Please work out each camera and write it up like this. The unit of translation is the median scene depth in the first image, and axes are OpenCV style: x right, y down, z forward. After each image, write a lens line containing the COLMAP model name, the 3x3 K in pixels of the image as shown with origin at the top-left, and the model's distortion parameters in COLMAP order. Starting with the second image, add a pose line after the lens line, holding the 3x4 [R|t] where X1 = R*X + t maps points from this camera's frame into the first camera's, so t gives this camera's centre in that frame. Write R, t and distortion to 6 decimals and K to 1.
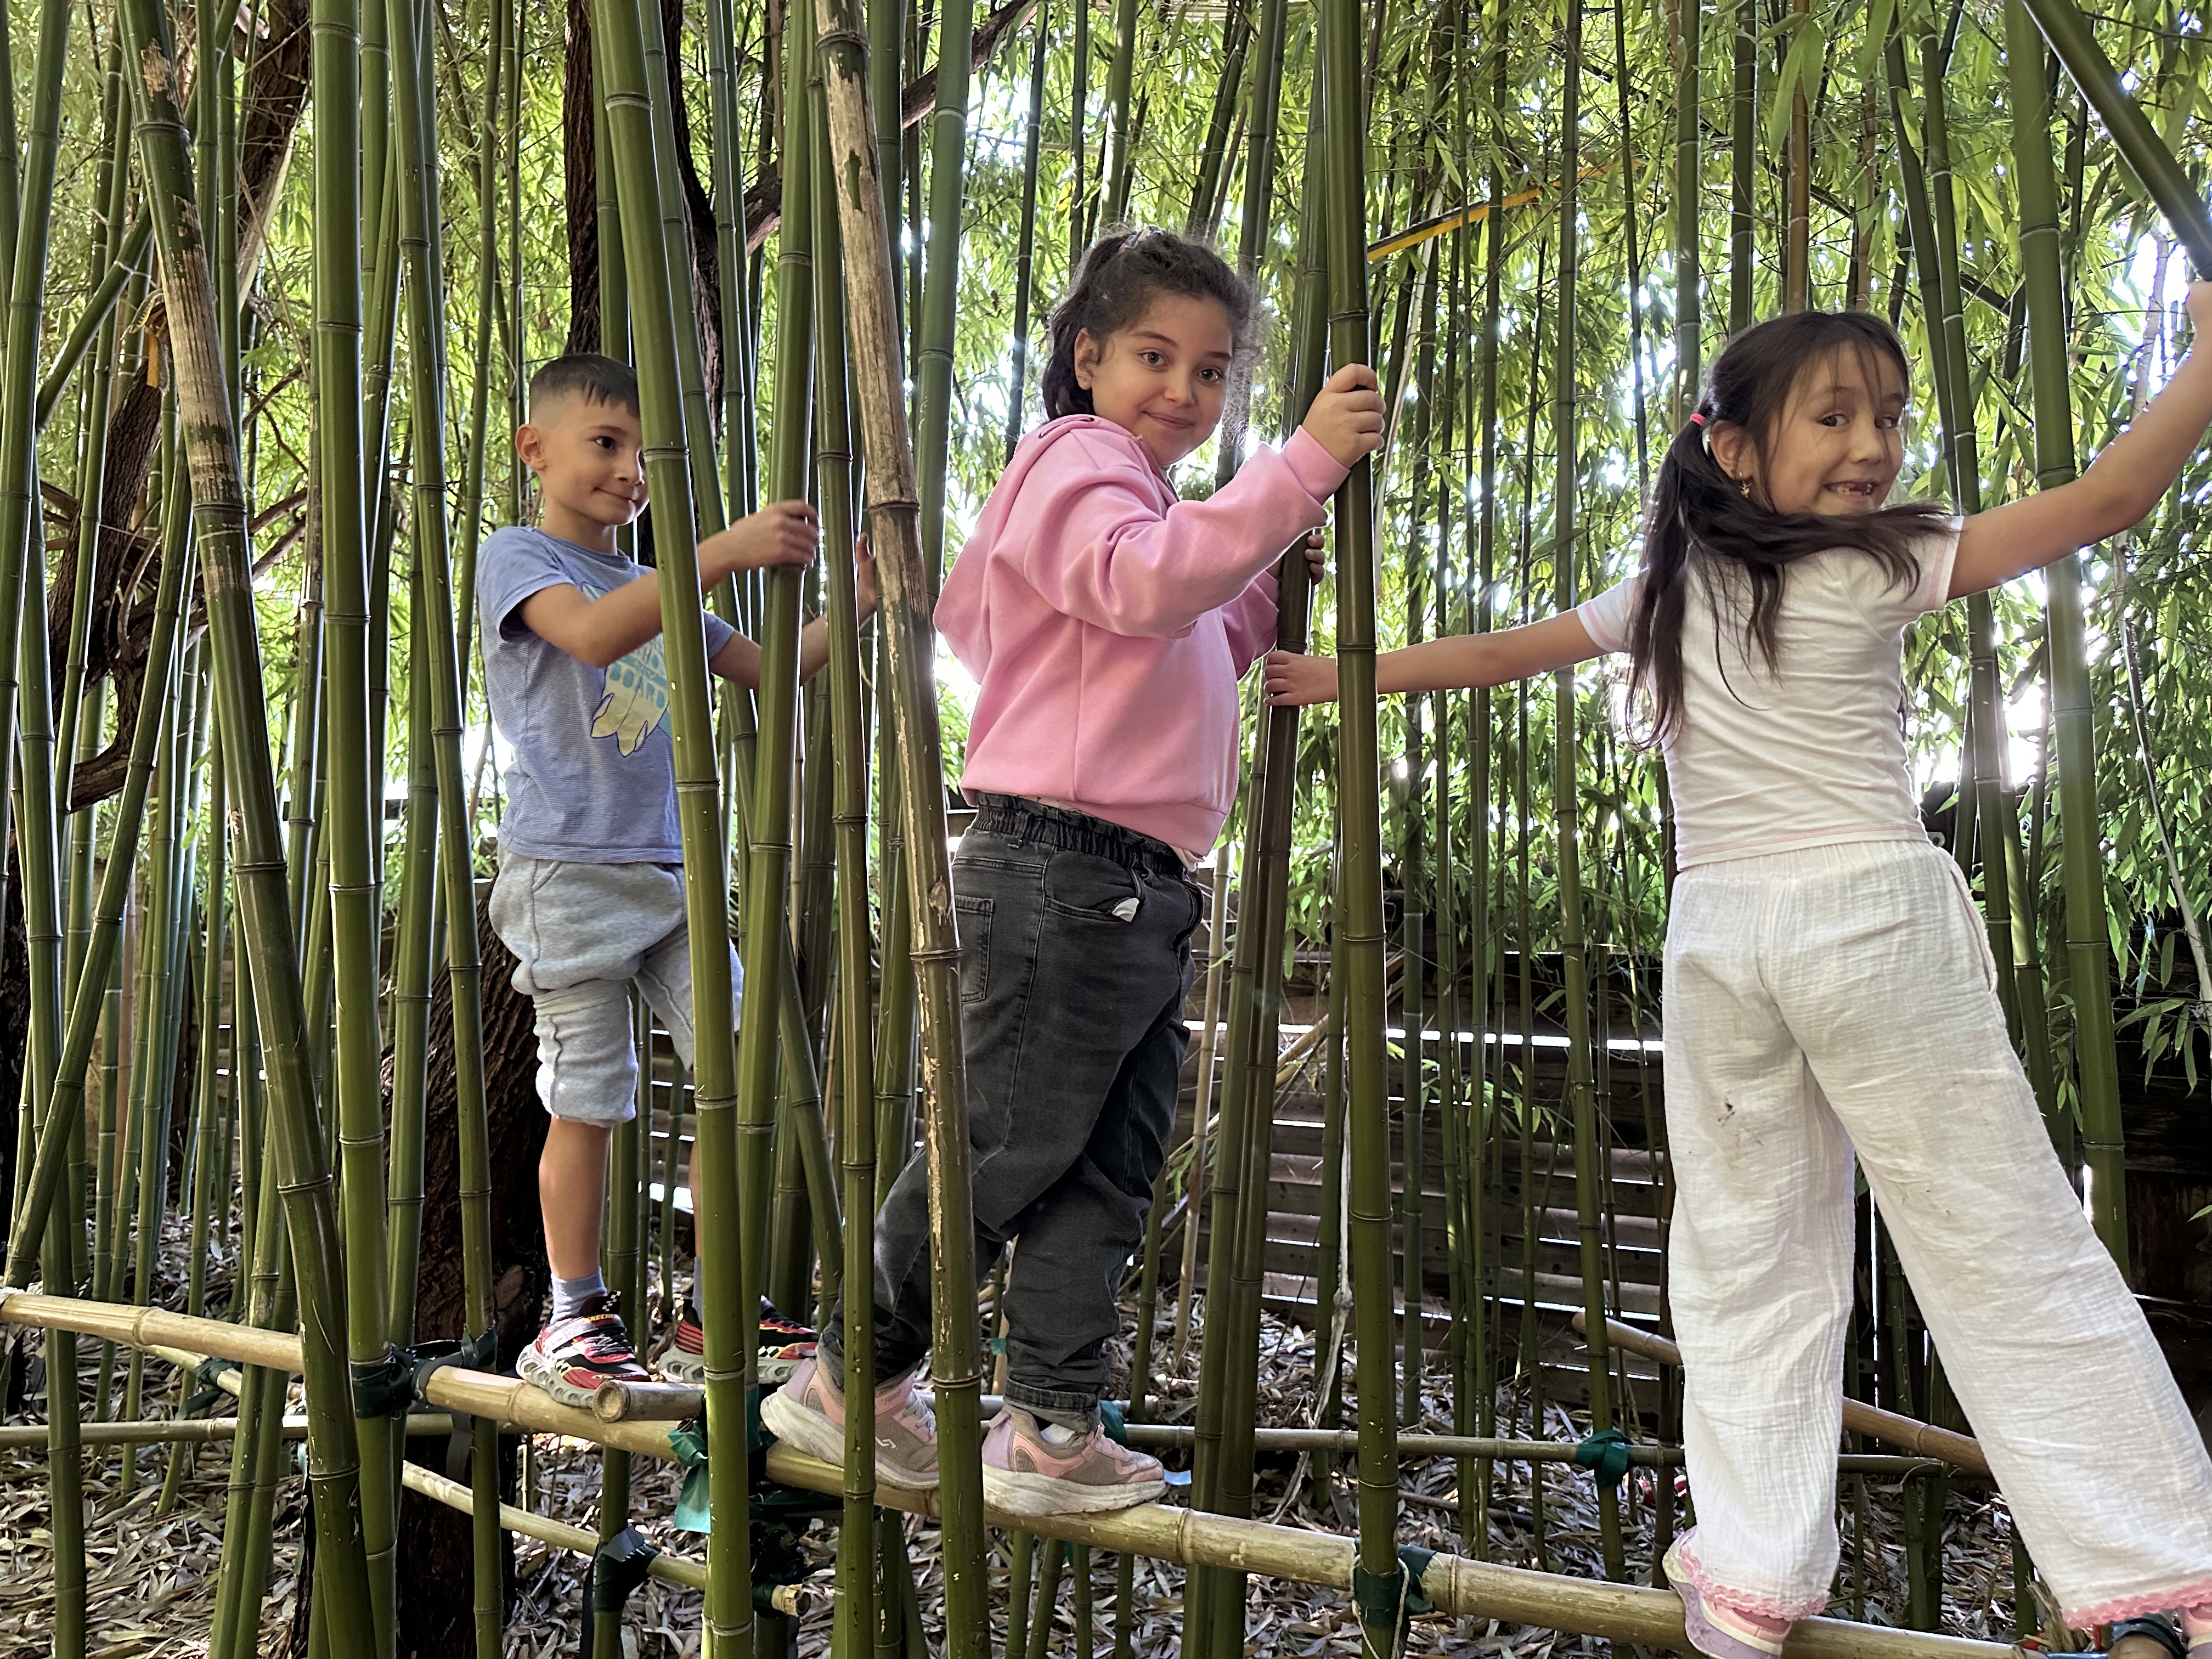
lens RADIAL K [[1530.1, 0, 1124.3], [0, 1530.1, 835.6], [0, 0, 1]] dist [0.105788, -0.142589]
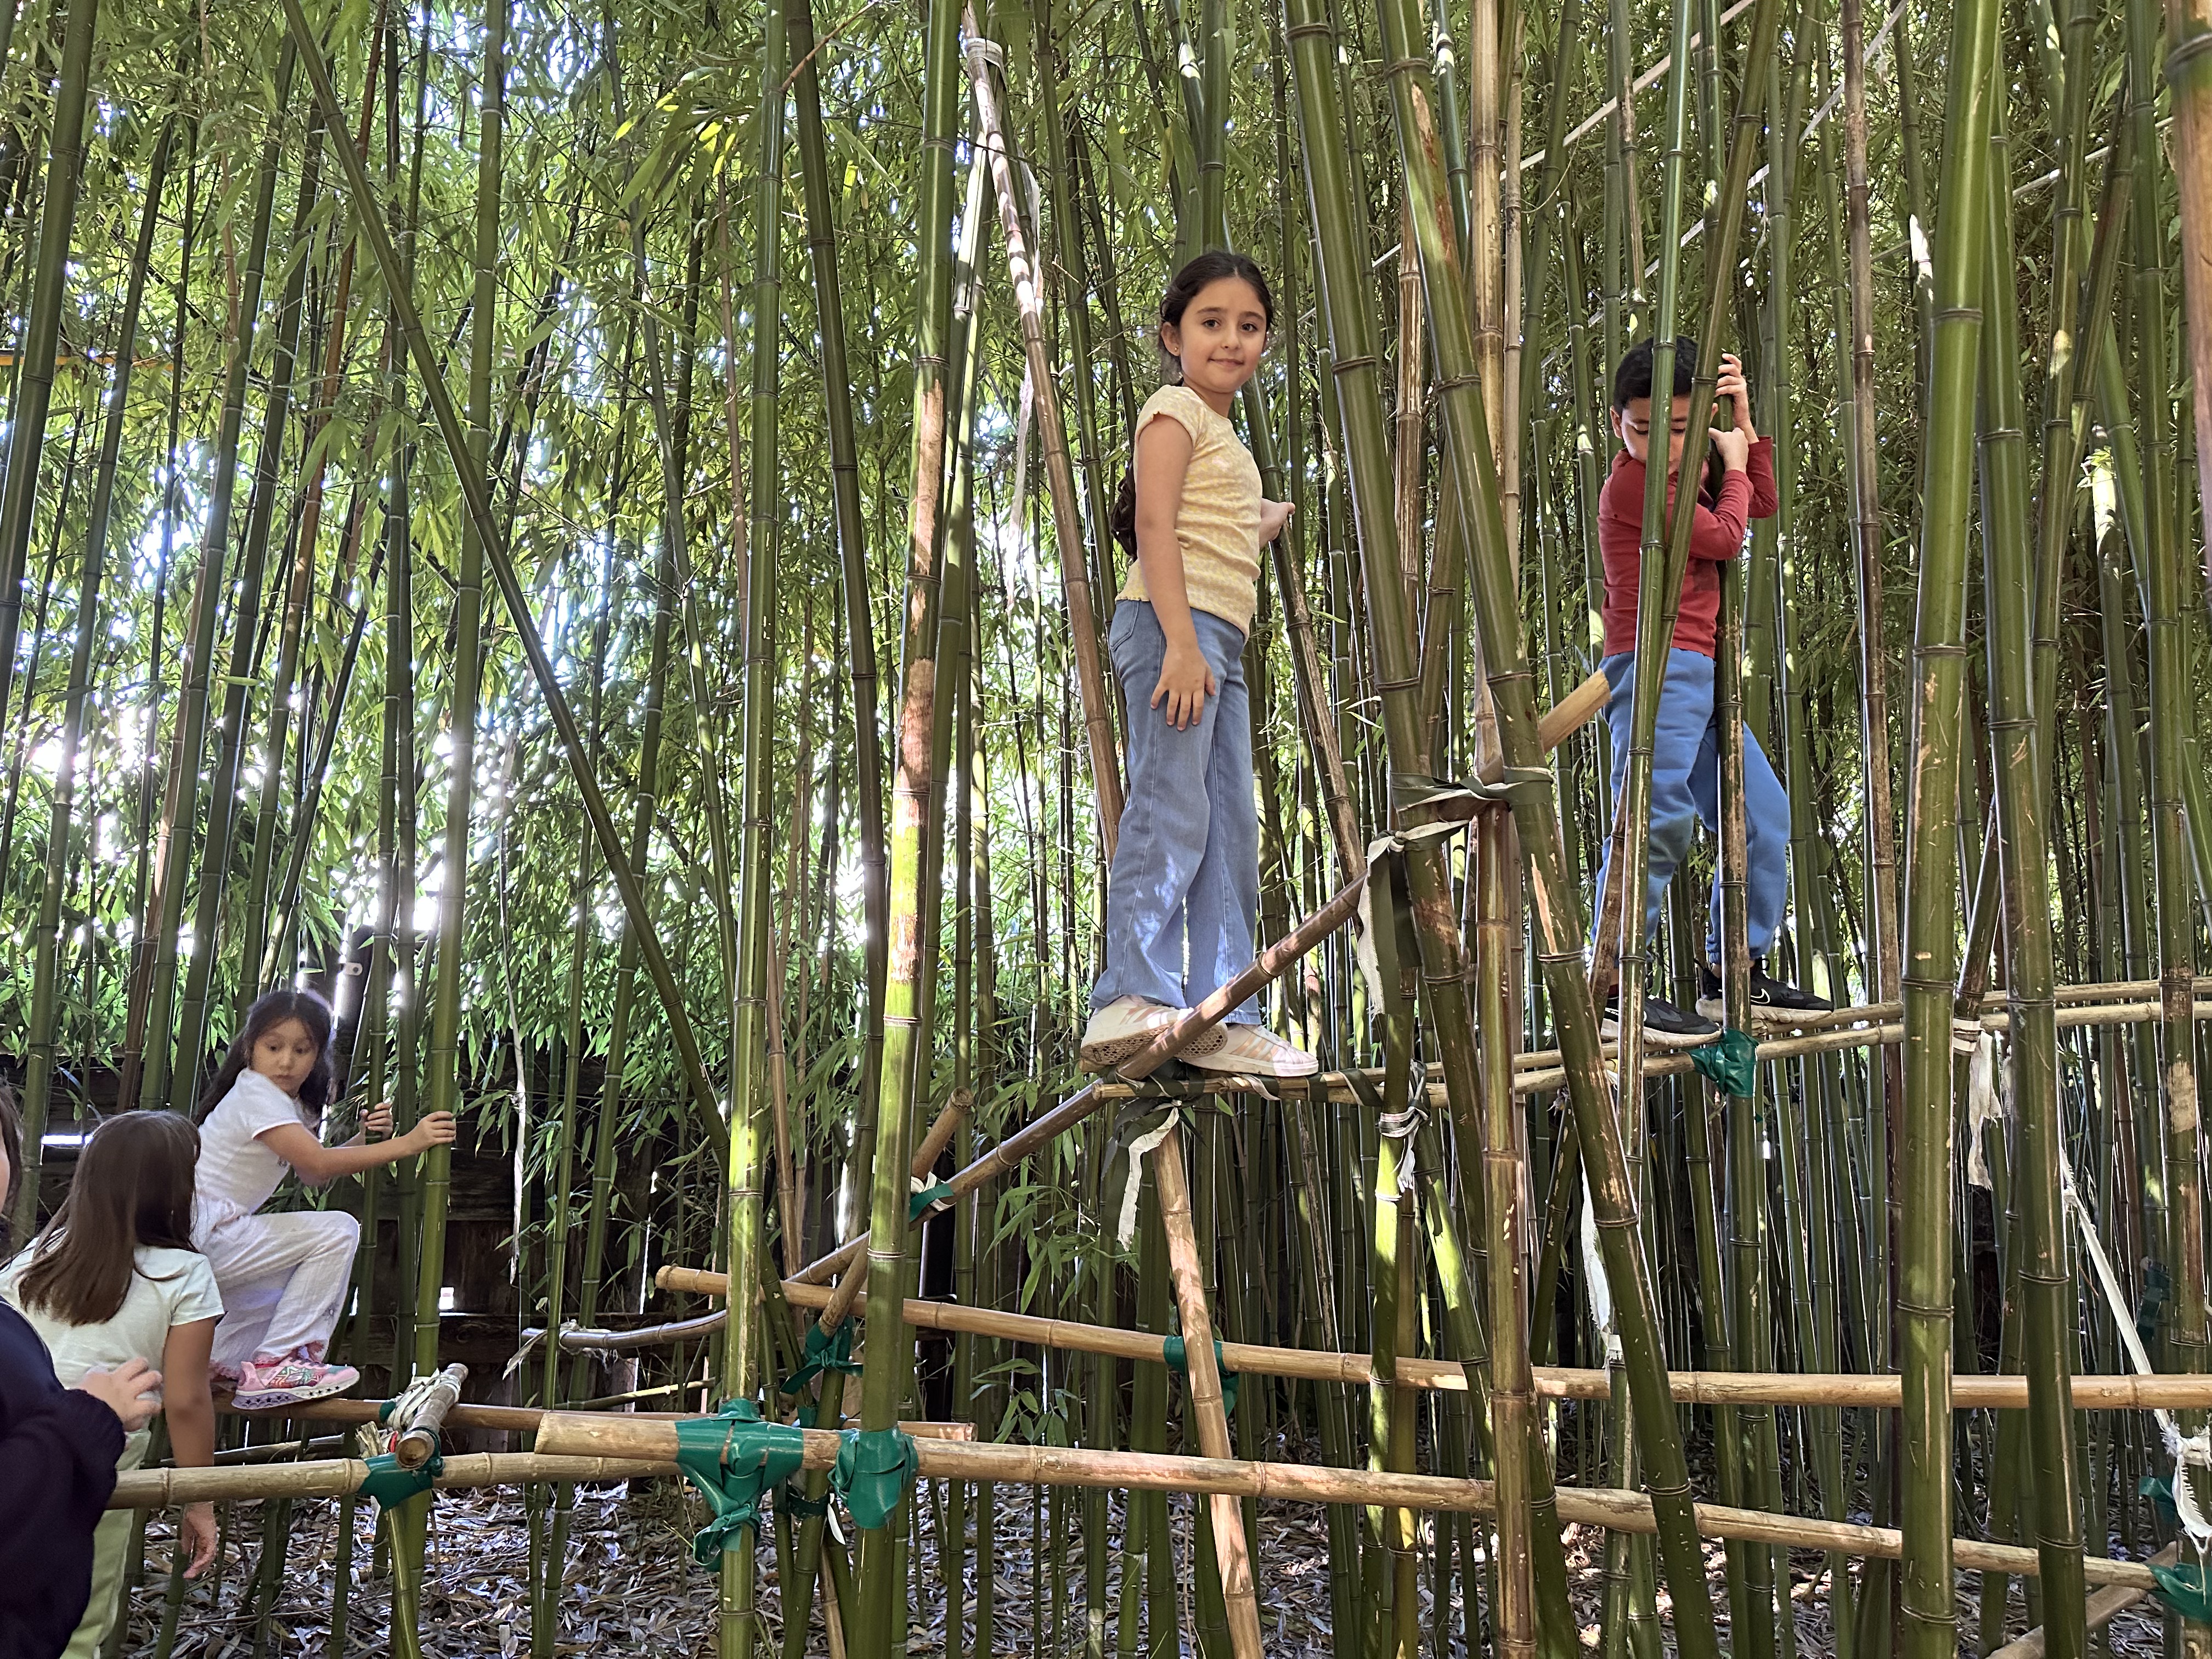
lens RADIAL K [[1542.7, 0, 1107.2], [0, 1542.7, 834.6], [0, 0, 1]] dist [0.027121, -0.033613]
pose [[0.593716, 0.134243, 0.793398, -0.145579], [-0.073792, 0.990914, -0.112443, -0.010314], [-0.801284, 0.008213, 0.598228, -0.272066]]
